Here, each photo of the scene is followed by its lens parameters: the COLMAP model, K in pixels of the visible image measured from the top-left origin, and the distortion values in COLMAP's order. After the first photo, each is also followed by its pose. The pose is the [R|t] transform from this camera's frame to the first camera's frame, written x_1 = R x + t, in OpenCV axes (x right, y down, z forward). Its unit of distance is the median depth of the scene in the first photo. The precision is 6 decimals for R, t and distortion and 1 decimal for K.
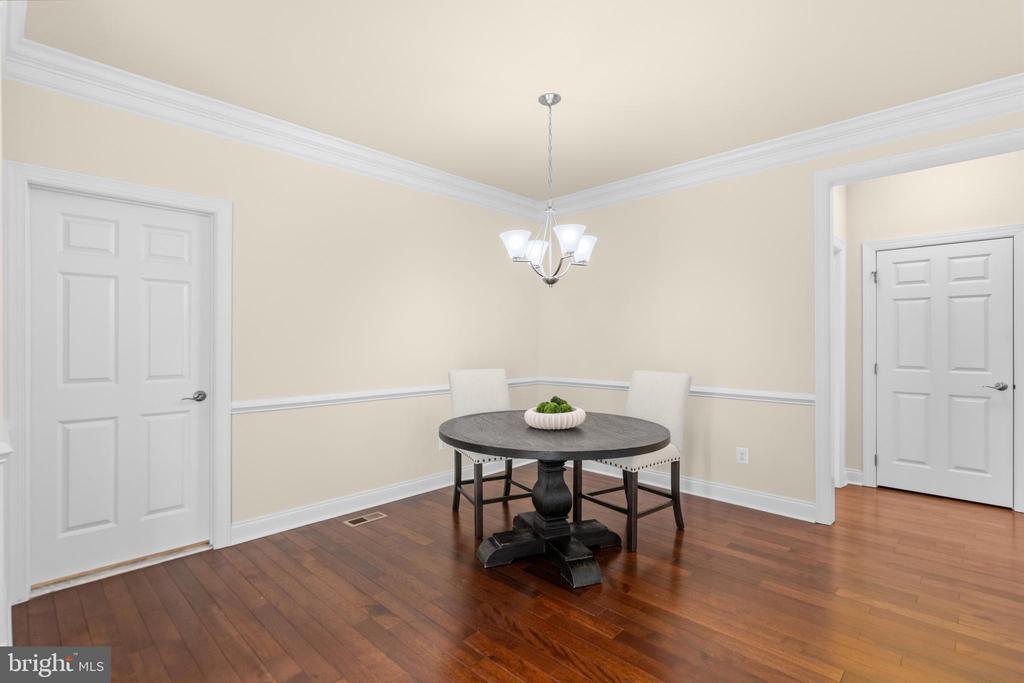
lens RADIAL K [[468.0, 0, 519.6], [0, 468.0, 336.0], [0, 0, 1]] dist [0.002766, 0.001493]
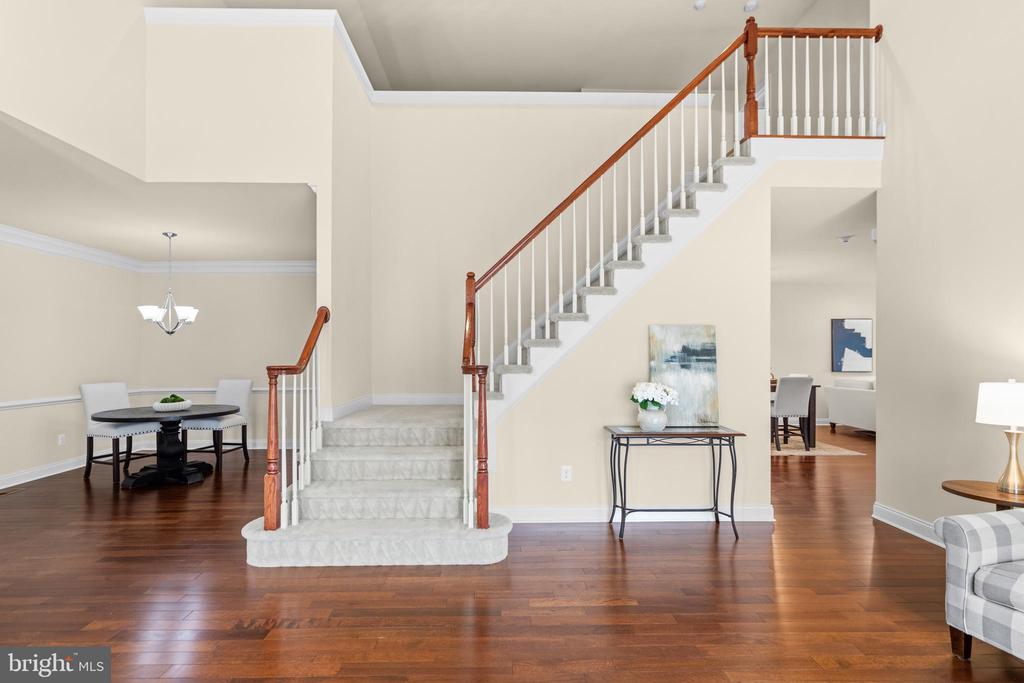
lens RADIAL K [[508.2, 0, 520.3], [0, 508.2, 348.8], [0, 0, 1]] dist [-0.013364, -0.000641]
pose [[0.710338, 0.002858, 0.703855, -0.352497], [0.003569, 0.999964, -0.007662, -0.031556], [-0.703851, 0.007955, 0.710303, -1.385032]]
